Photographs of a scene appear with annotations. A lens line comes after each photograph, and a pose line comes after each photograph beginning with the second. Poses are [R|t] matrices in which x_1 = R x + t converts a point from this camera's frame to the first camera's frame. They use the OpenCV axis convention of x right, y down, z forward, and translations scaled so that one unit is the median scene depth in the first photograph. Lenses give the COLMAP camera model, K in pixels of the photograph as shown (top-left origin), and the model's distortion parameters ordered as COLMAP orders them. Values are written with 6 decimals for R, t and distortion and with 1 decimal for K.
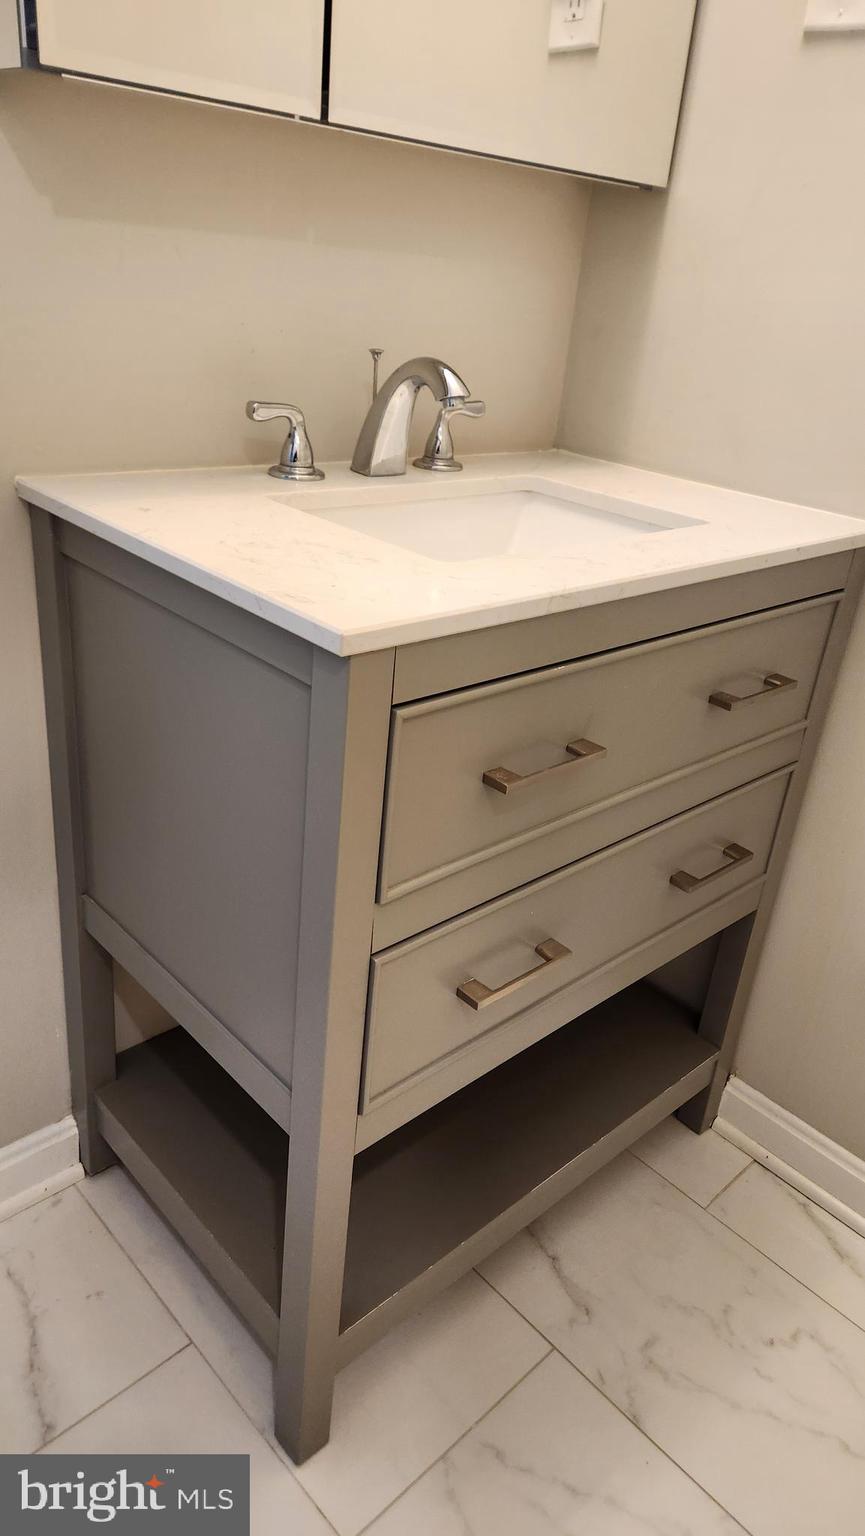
lens RADIAL K [[1034.6, 0, 418.0], [0, 1034.6, 765.8], [0, 0, 1]] dist [0.074398, -0.078958]
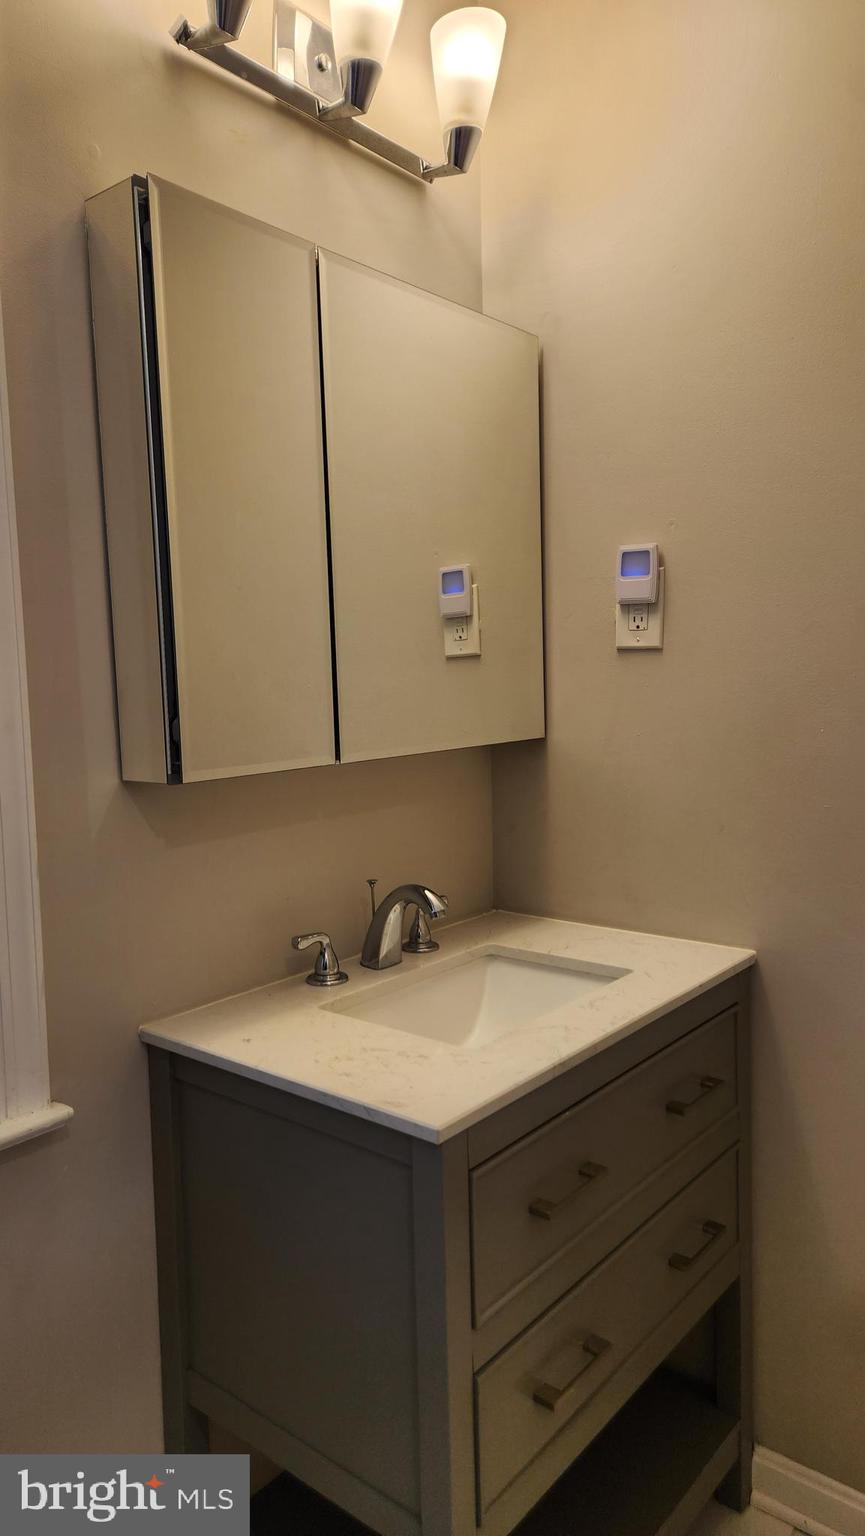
lens RADIAL K [[1034.6, 0, 418.0], [0, 1034.6, 765.8], [0, 0, 1]] dist [0.074398, -0.078958]
pose [[0.984679, -0.124885, 0.121696, -0.131096], [0.159383, 0.927695, -0.337607, -0.066110], [-0.070735, 0.351831, 0.933387, -0.352921]]
